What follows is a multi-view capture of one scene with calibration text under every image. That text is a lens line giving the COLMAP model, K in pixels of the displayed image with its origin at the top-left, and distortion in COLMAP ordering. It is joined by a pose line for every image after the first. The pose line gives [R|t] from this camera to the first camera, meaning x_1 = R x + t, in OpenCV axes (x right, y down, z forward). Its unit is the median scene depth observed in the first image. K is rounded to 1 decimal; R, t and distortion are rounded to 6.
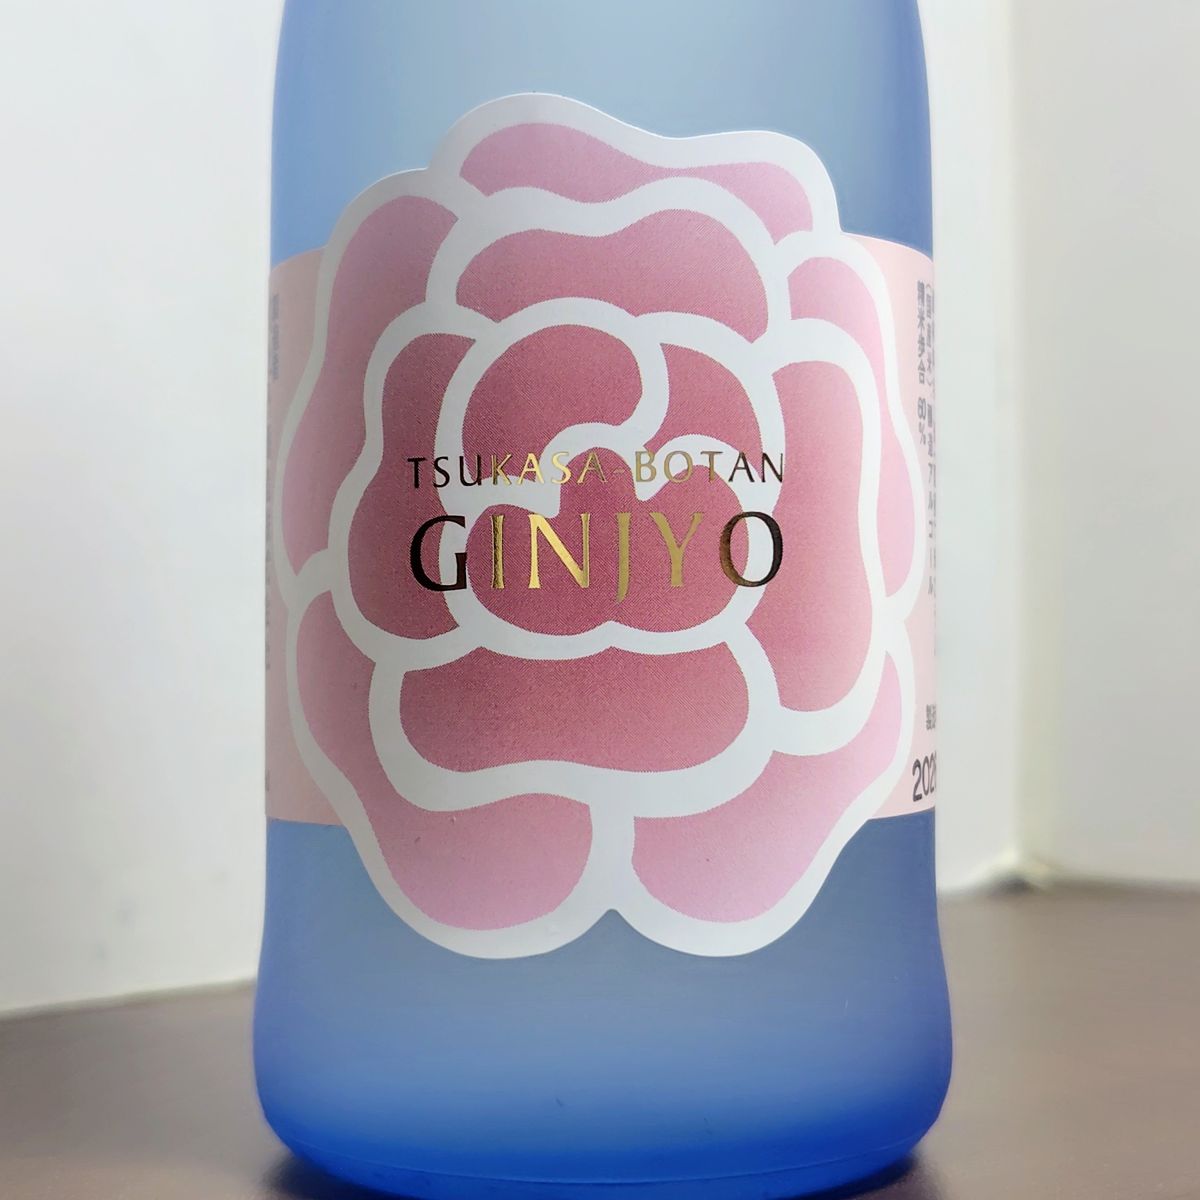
lens RADIAL K [[2207.9, 0, 600.0], [0, 2207.9, 600.0], [0, 0, 1]] dist [0.047263, -0.048597]
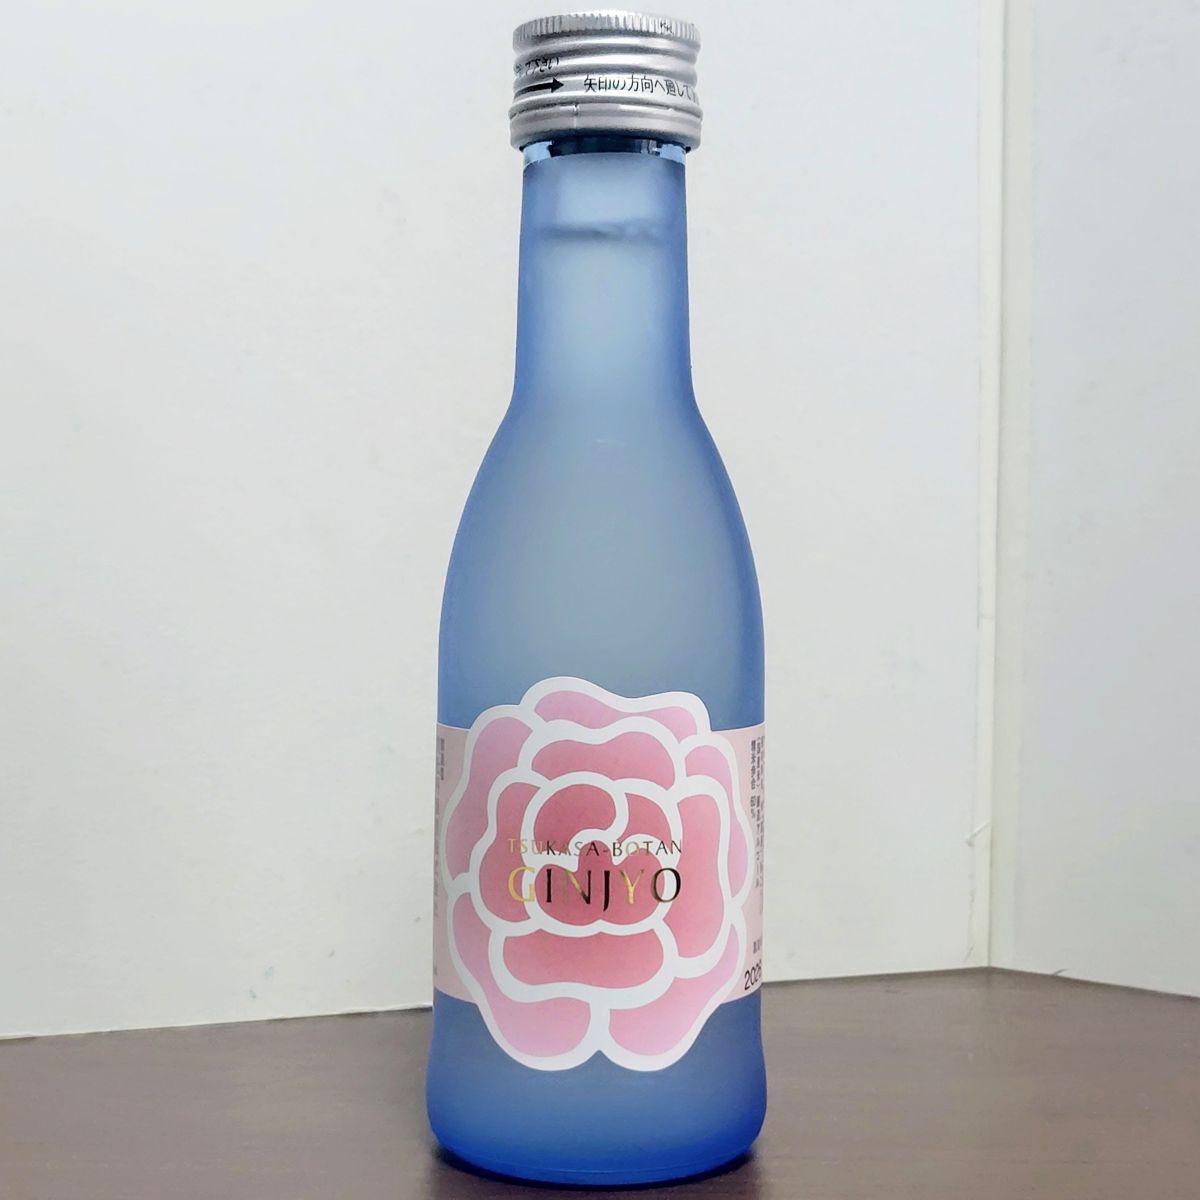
lens RADIAL K [[2207.9, 0, 600.0], [0, 2207.9, 600.0], [0, 0, 1]] dist [0.047263, -0.048597]
pose [[0.999877, 0.012451, -0.009576, 0.021028], [-0.011881, 0.998283, 0.057357, -0.425858], [0.010274, -0.057237, 0.998308, -1.153184]]
